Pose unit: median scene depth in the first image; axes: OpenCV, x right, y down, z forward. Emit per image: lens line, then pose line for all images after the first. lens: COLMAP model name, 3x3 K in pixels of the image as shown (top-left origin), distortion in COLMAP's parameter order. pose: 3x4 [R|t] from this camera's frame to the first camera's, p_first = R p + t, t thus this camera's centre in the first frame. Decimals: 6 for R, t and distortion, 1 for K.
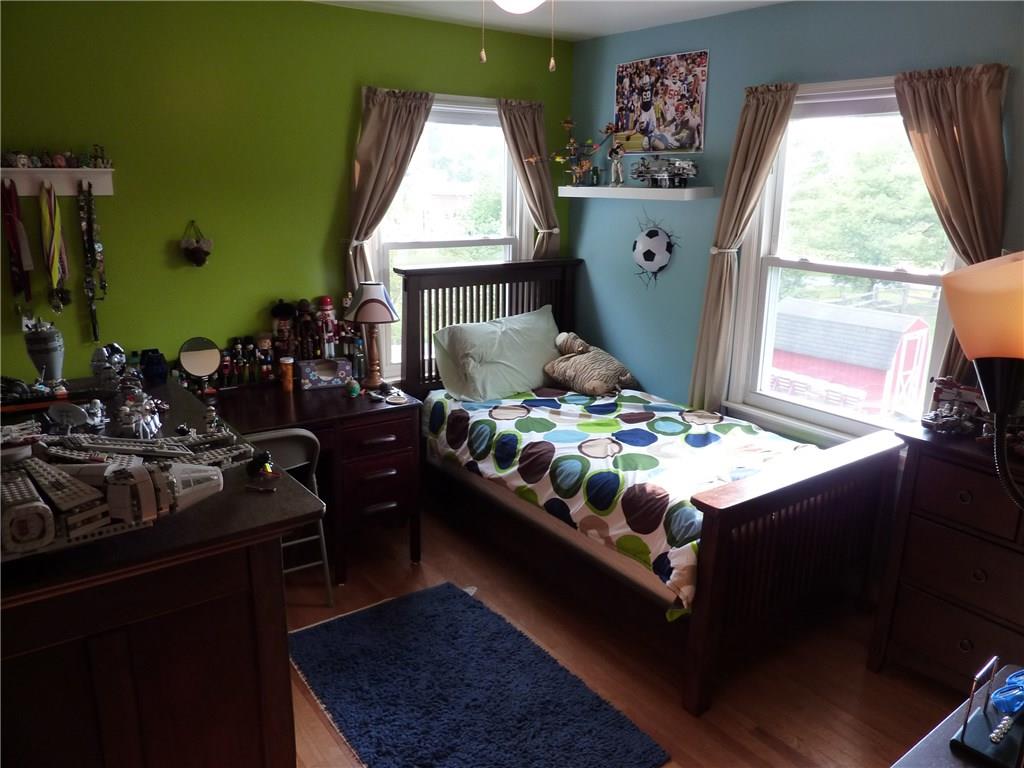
lens RADIAL K [[757.5, 0, 518.2], [0, 757.5, 387.9], [0, 0, 1]] dist [-0.023542, -0.021297]
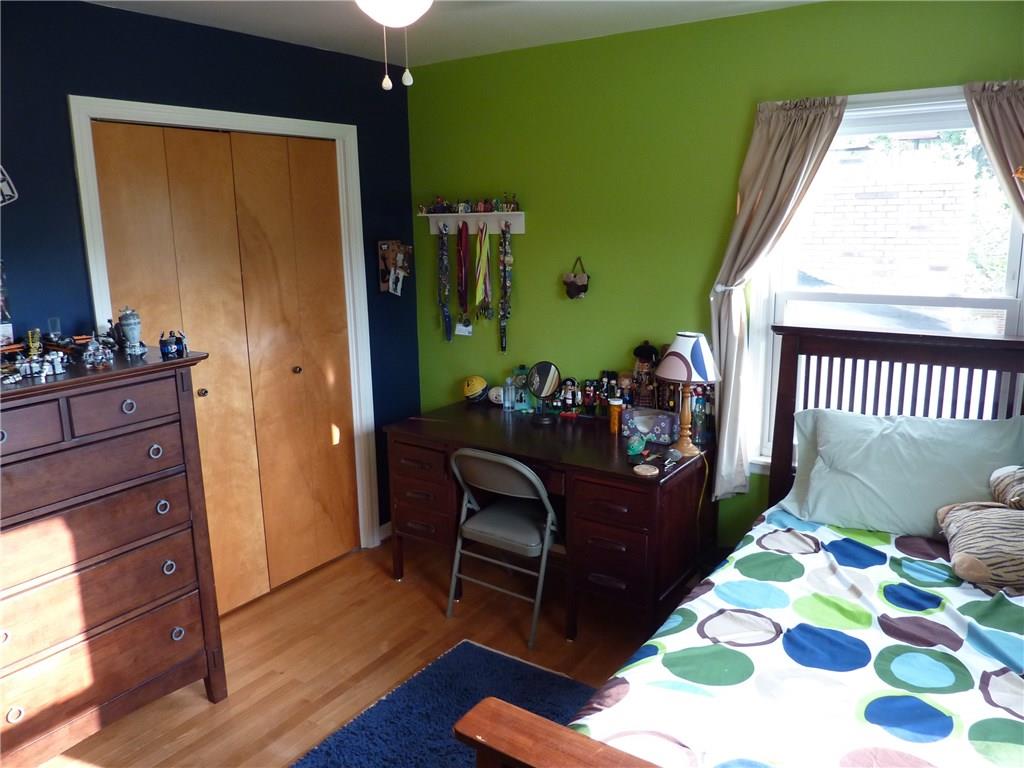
lens RADIAL K [[757.5, 0, 515.2], [0, 757.5, 380.8], [0, 0, 1]] dist [-0.023542, -0.021297]
pose [[0.326483, 0.170918, -0.929621, 0.539481], [-0.225392, 0.969221, 0.099041, -0.126652], [0.917936, 0.177194, 0.354958, 0.518319]]
